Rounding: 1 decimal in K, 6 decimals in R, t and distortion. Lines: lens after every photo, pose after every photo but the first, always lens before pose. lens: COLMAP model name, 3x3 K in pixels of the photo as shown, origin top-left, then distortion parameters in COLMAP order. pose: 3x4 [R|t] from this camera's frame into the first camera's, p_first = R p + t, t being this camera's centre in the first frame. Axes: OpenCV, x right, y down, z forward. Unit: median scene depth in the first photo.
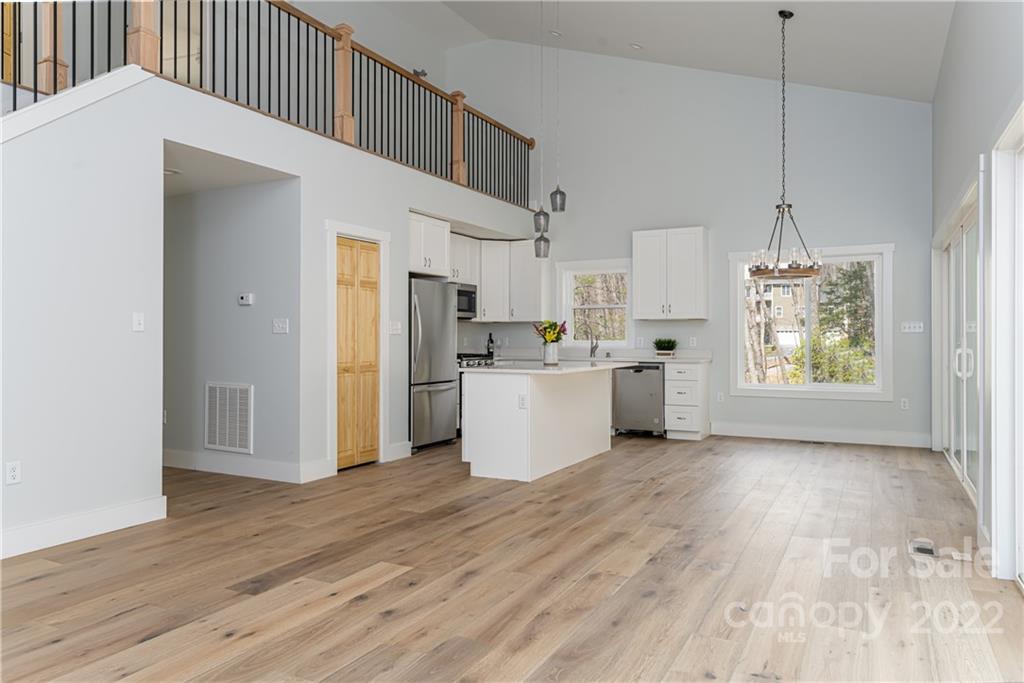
lens RADIAL K [[695.6, 0, 517.2], [0, 695.6, 336.2], [0, 0, 1]] dist [0.004654, -0.000122]
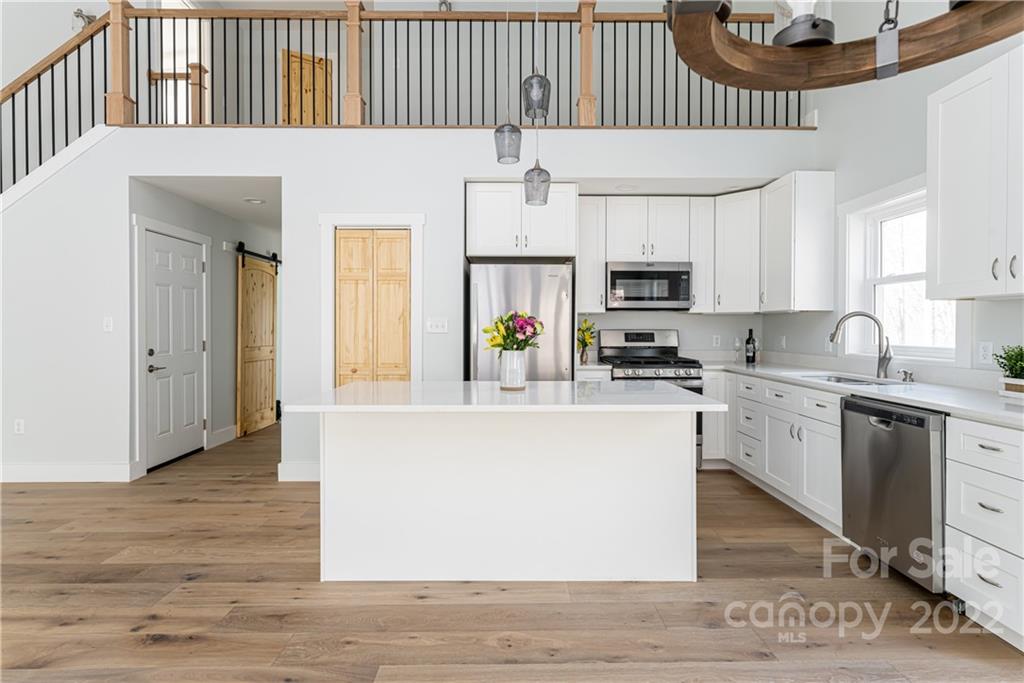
lens RADIAL K [[498.1, 0, 517.2], [0, 498.1, 331.9], [0, 0, 1]] dist [0.000296, -0.000018]
pose [[0.473731, 0.008392, -0.880630, 0.643275], [0.001038, 0.999949, 0.010087, -0.015629], [0.880669, -0.005692, 0.473698, 1.270911]]
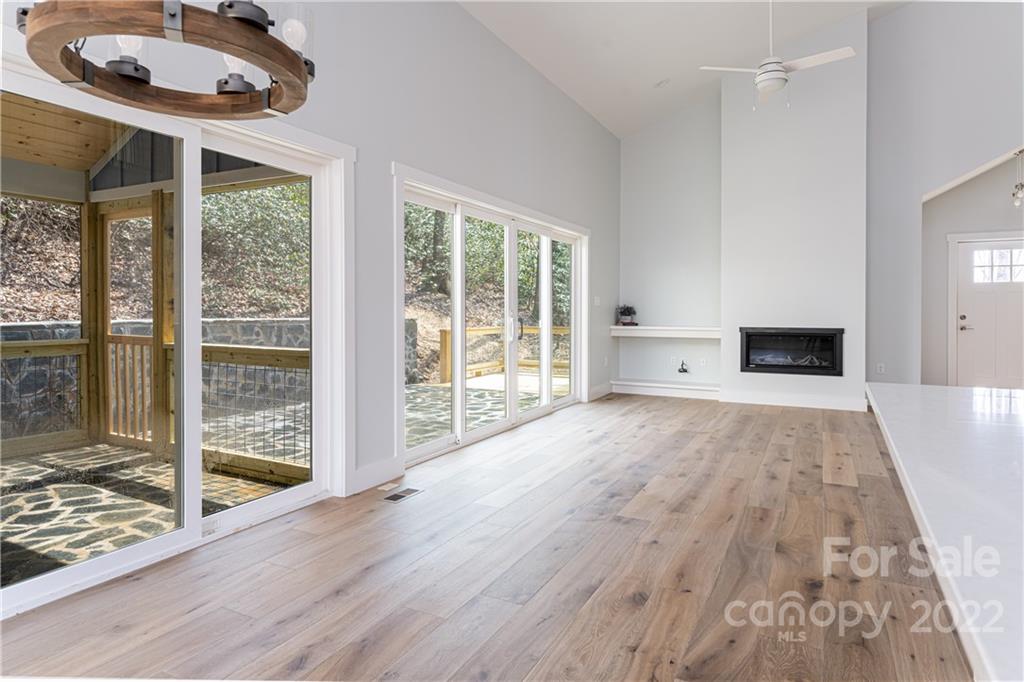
lens RADIAL K [[595.4, 0, 505.7], [0, 595.4, 311.7], [0, 0, 1]] dist [0.004754, 0.000707]
pose [[-0.999922, -0.002604, 0.012194, 0.370610], [-0.002579, 0.999995, 0.002046, 0.005448], [-0.012199, 0.002014, -0.999924, 1.796150]]
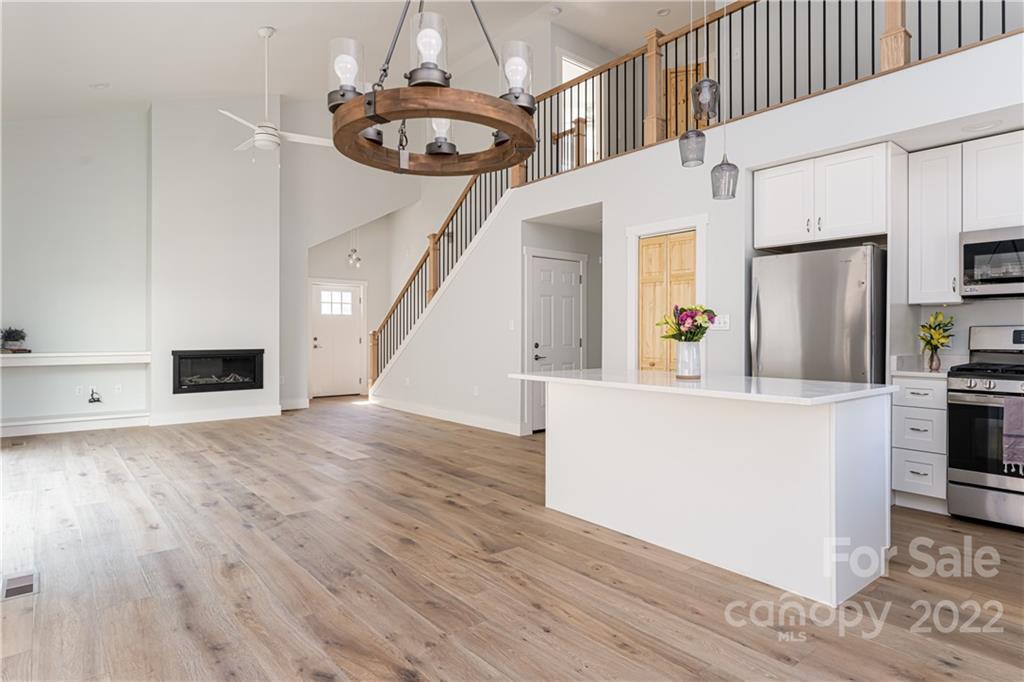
lens RADIAL K [[577.8, 0, 509.7], [0, 577.8, 332.4], [0, 0, 1]] dist [-0.003186, 0.000918]
pose [[-0.394943, -0.003008, -0.918701, 0.901914], [0.000333, 0.999994, -0.003418, 0.004236], [0.918706, -0.001656, -0.394940, 1.657741]]
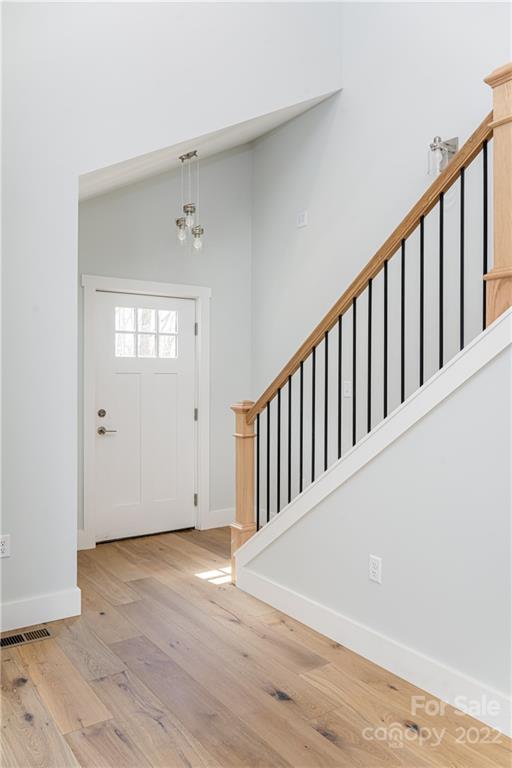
lens RADIAL K [[576.7, 0, 256.0], [0, 576.7, 384.0], [0, 0, 1]] dist [-0.002197, -0.000893]
pose [[-0.464473, 0.007841, -0.885552, -0.180460], [-0.002375, 0.999946, 0.010099, -0.043809], [0.885584, 0.006794, -0.464430, 0.708971]]
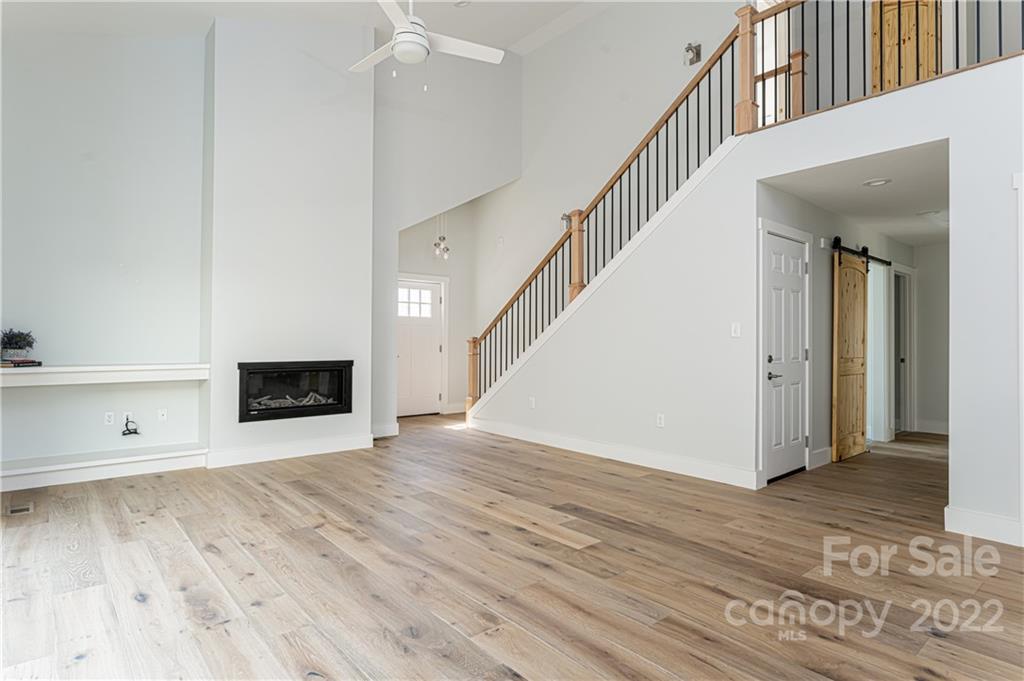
lens RADIAL K [[548.7, 0, 504.3], [0, 548.7, 333.1], [0, 0, 1]] dist [-0.001872, 0.000057]
pose [[-0.380221, -0.015366, -0.924768, 0.590663], [-0.004903, 0.999881, -0.014599, 0.002774], [0.924883, -0.001017, -0.380251, 1.024224]]
